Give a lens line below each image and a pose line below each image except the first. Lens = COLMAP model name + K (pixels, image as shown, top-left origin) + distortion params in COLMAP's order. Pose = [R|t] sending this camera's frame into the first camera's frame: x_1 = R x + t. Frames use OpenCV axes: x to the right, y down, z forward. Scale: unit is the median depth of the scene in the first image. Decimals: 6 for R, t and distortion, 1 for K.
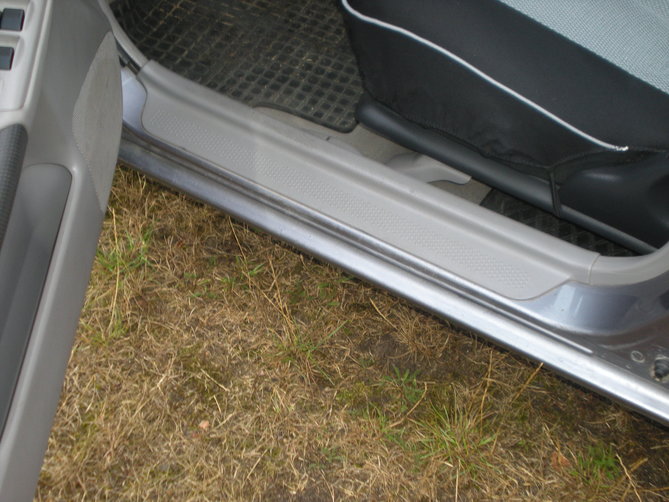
lens RADIAL K [[1065.8, 0, 334.5], [0, 1065.8, 251.0], [0, 0, 1]] dist [0.426985, -1.559934]
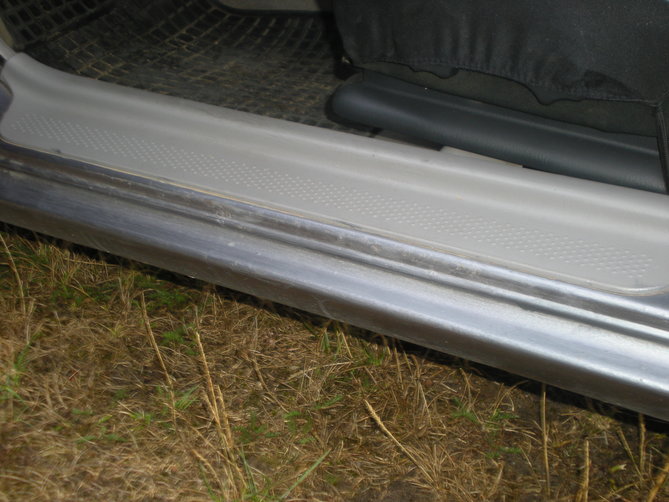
lens RADIAL K [[1065.8, 0, 334.5], [0, 1065.8, 251.0], [0, 0, 1]] dist [0.426985, -1.559934]
pose [[0.999525, -0.030639, 0.003364, 0.015028], [0.029944, 0.939327, -0.341714, 0.159093], [0.007309, 0.341653, 0.939798, 0.371931]]
